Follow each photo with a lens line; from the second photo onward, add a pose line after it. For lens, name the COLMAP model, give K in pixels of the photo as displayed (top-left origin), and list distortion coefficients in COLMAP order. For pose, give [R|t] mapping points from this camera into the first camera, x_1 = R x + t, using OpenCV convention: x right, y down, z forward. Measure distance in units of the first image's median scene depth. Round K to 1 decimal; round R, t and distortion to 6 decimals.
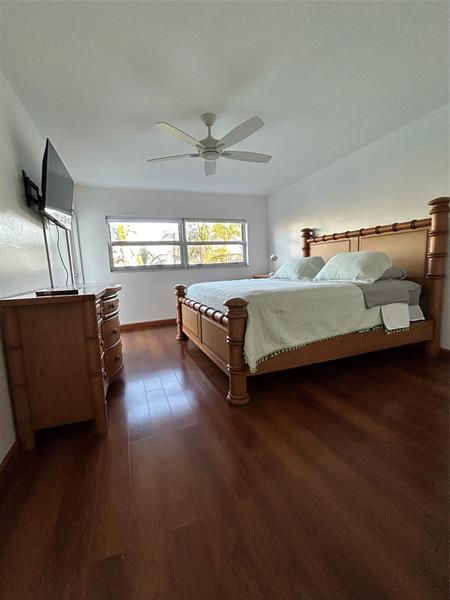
lens RADIAL K [[256.2, 0, 224.8], [0, 256.2, 300.1], [0, 0, 1]] dist [0.002989, 0.001313]
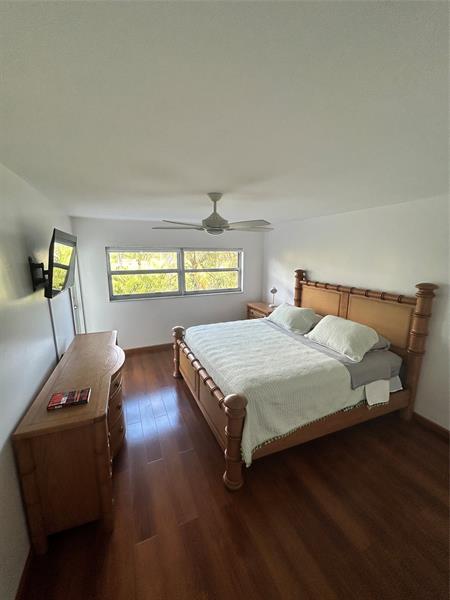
lens RADIAL K [[244.1, 0, 224.9], [0, 244.1, 300.7], [0, 0, 1]] dist [0.007048, -0.001463]
pose [[0.998260, 0.040962, 0.042417, -0.043865], [-0.043789, 0.996721, 0.068037, -0.337302], [-0.039491, -0.069776, 0.996781, 0.004876]]
